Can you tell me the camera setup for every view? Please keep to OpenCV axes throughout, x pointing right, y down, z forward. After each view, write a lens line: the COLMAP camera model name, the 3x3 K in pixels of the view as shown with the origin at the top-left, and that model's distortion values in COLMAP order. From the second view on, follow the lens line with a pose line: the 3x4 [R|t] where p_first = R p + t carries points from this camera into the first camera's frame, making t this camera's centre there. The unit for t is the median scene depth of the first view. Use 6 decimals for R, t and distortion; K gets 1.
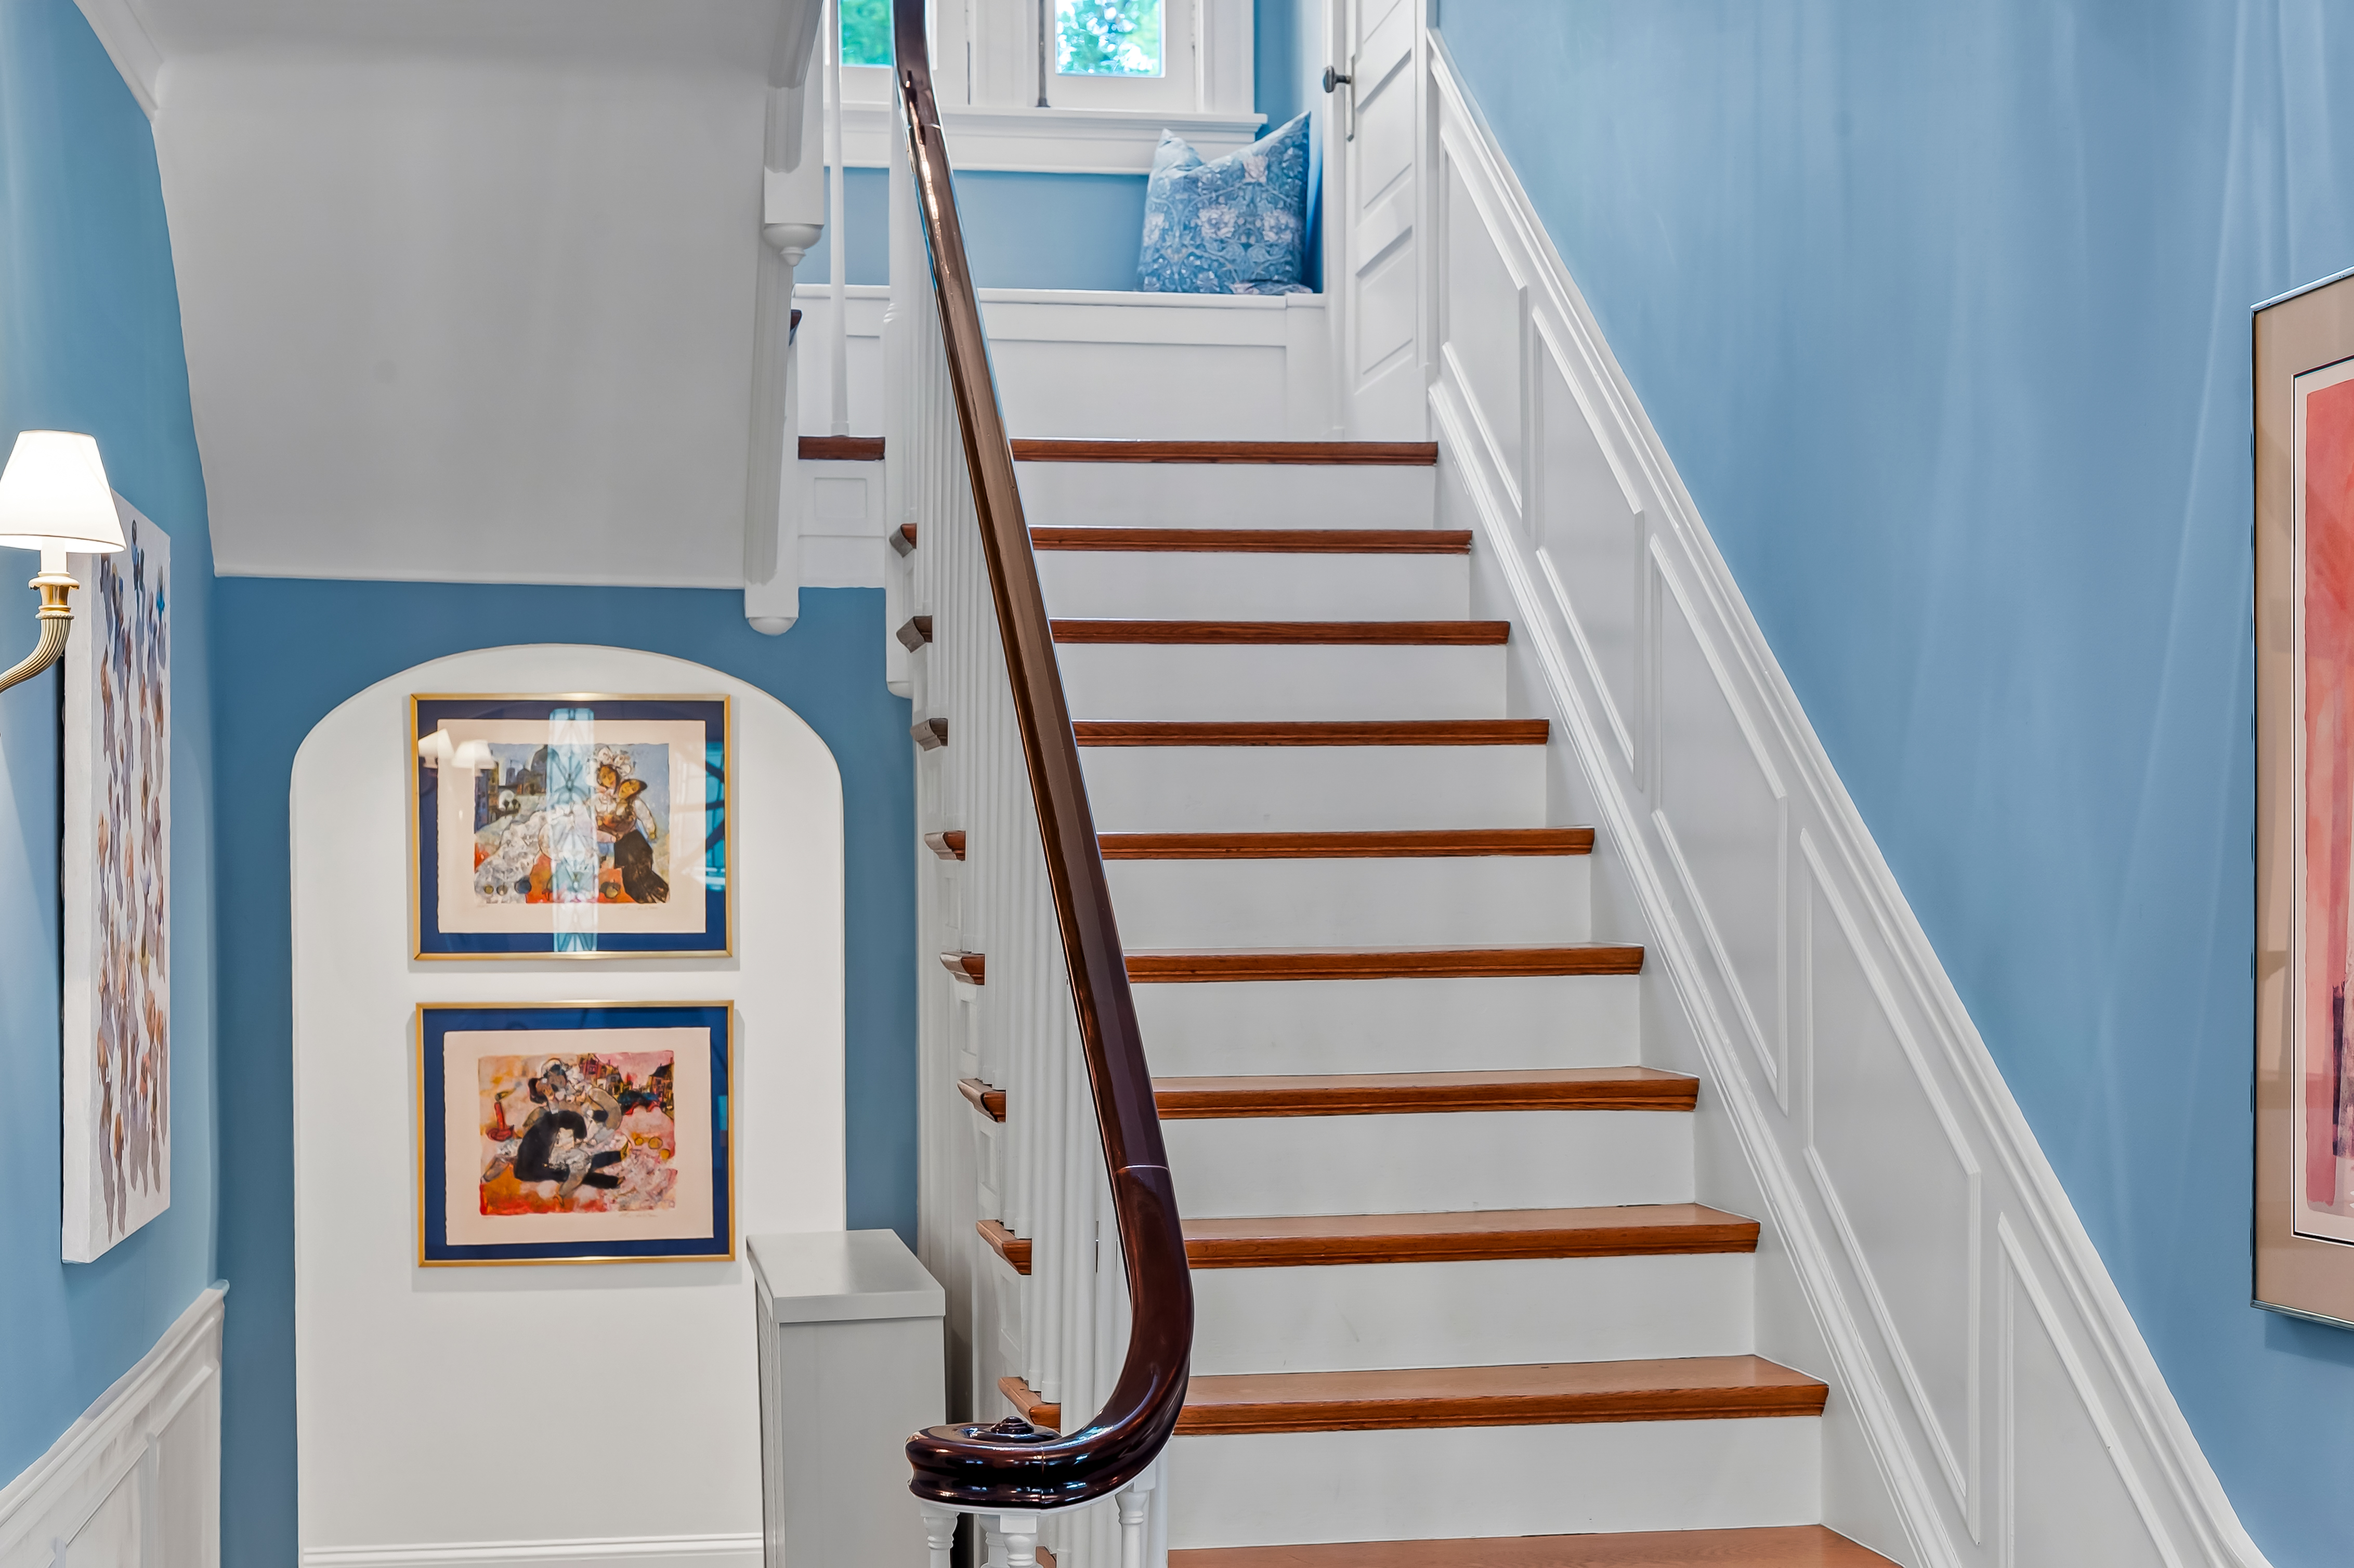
lens RADIAL K [[3506.9, 0, 1177.5], [0, 3506.9, 786.1], [0, 0, 1]] dist [0.023440, 0.000000]
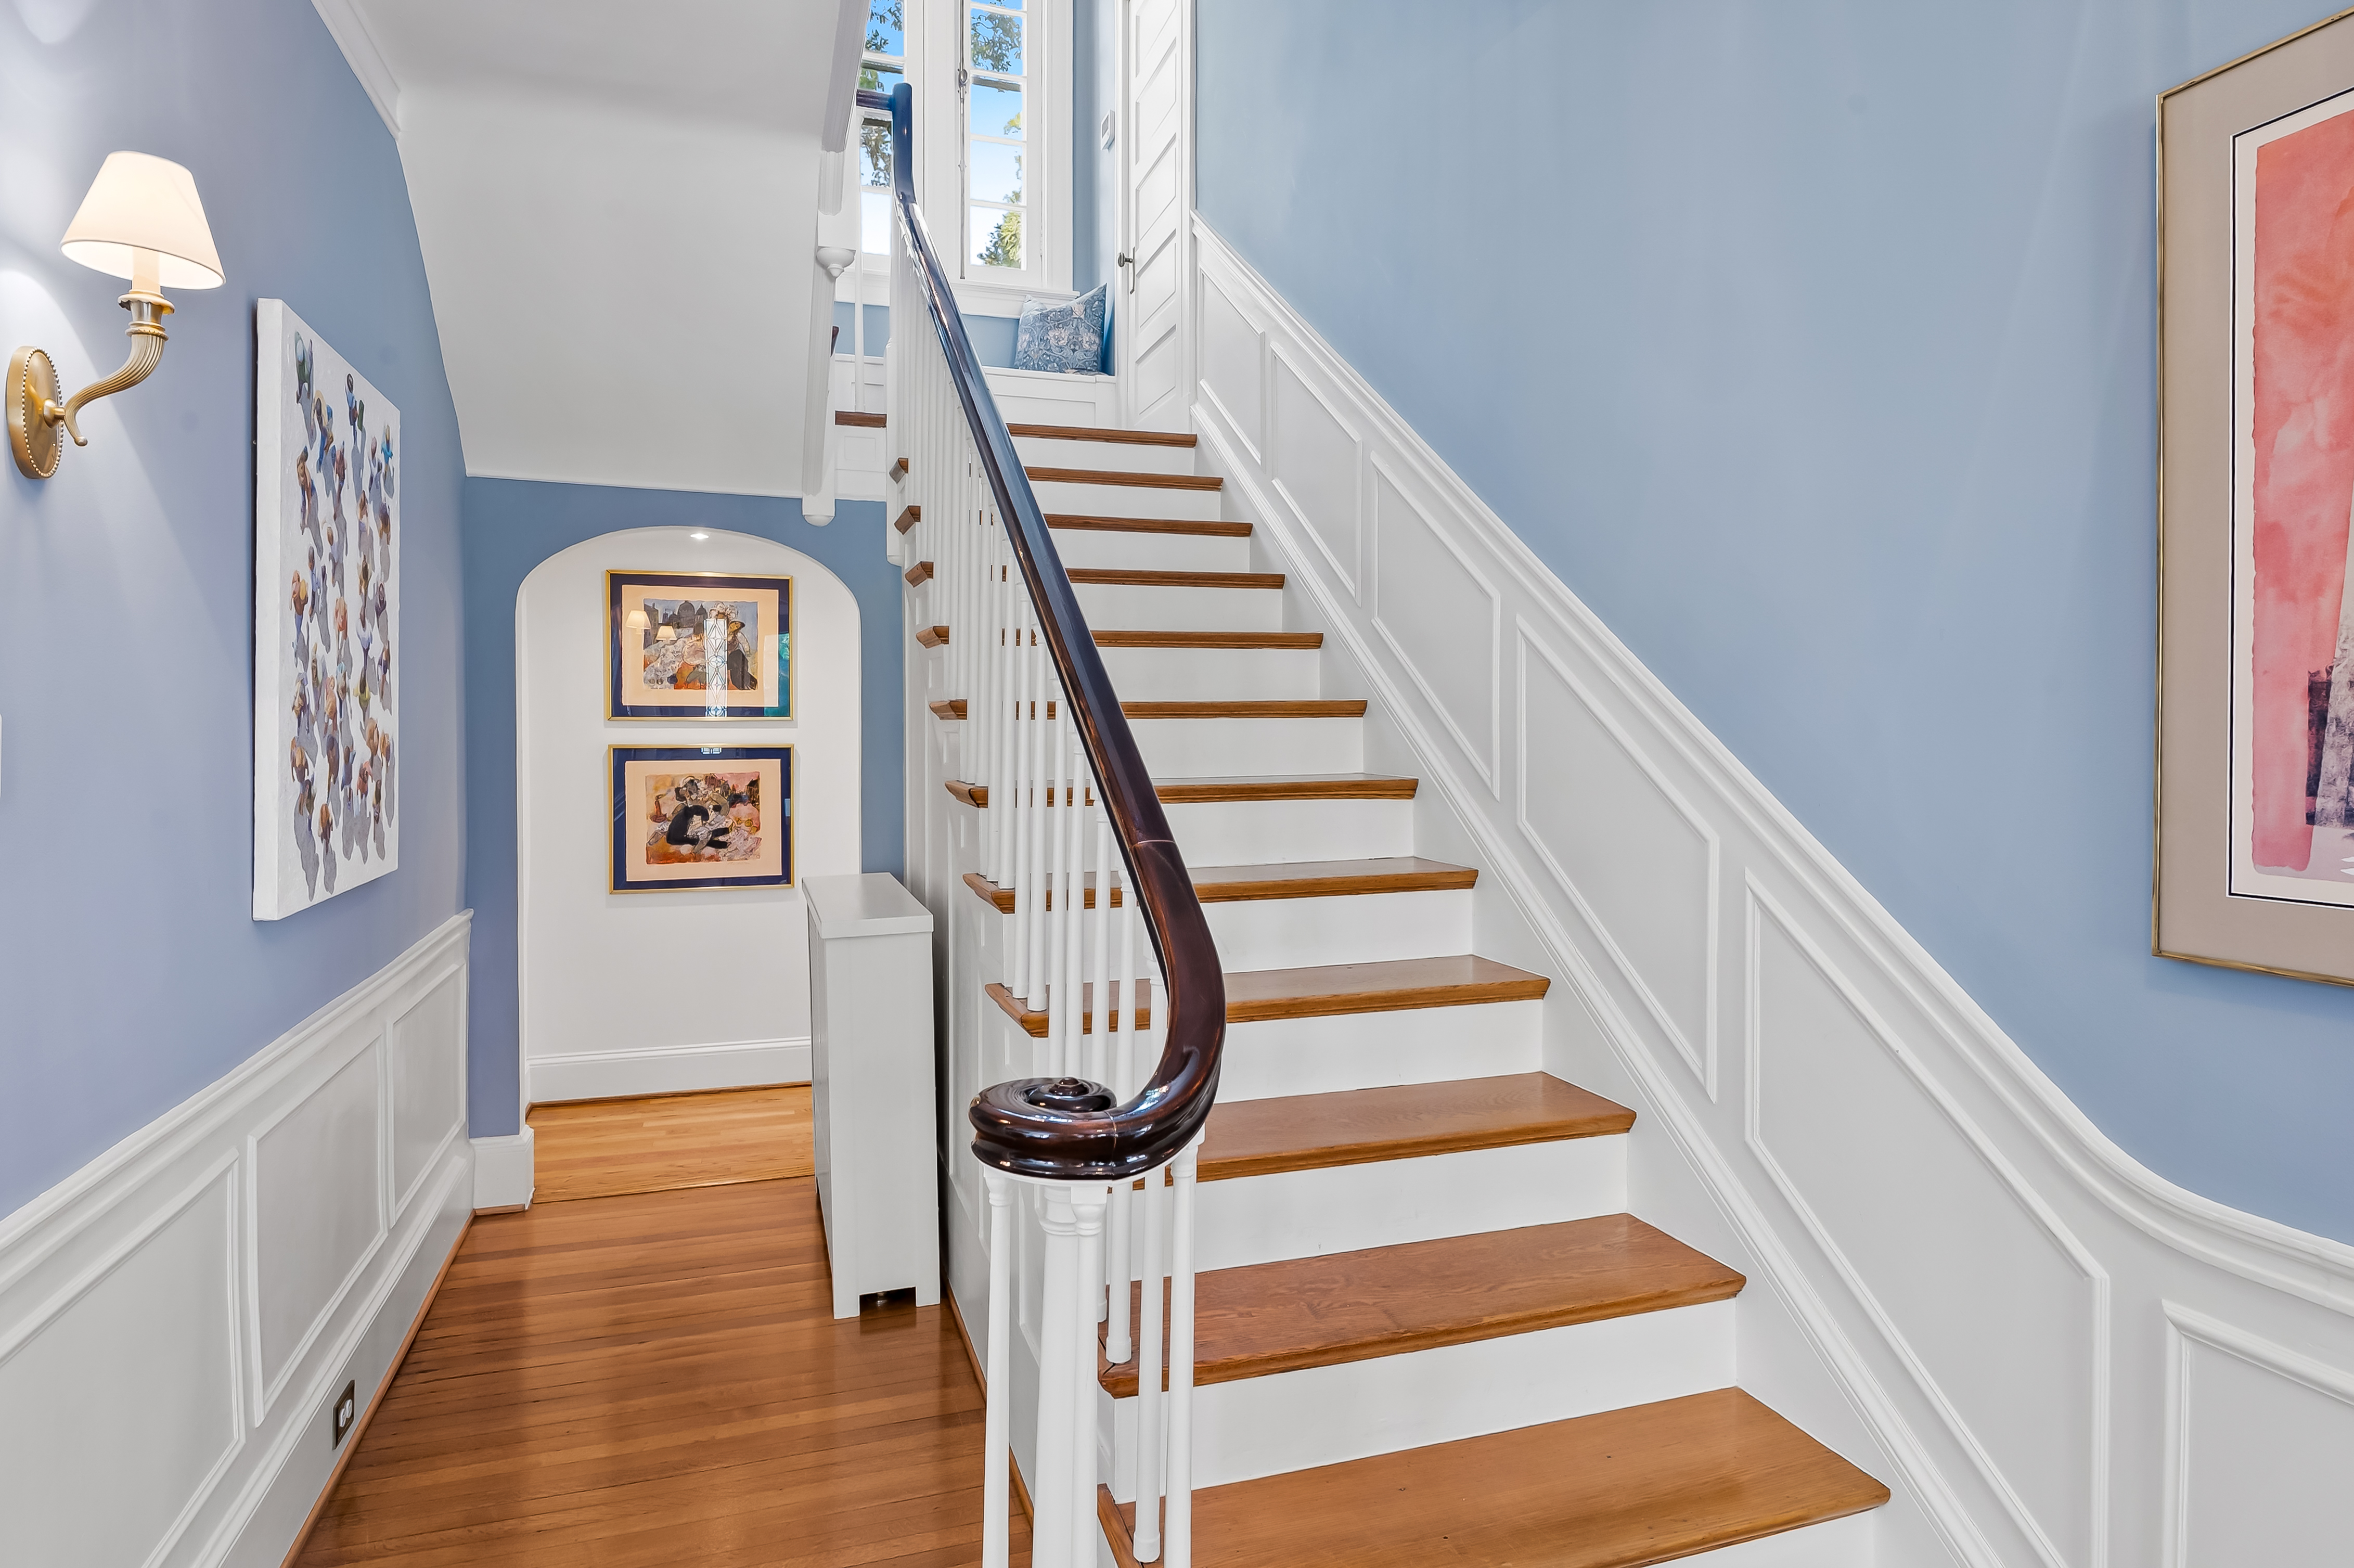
lens RADIAL K [[1371.6, 0, 1187.2], [0, 1371.6, 698.6], [0, 0, 1]] dist [-0.007238, 0.000870]
pose [[0.987954, 0.006980, 0.154590, -0.043963], [-0.008988, 0.999884, 0.012296, 0.033533], [-0.154486, -0.013537, 0.987902, 0.334739]]
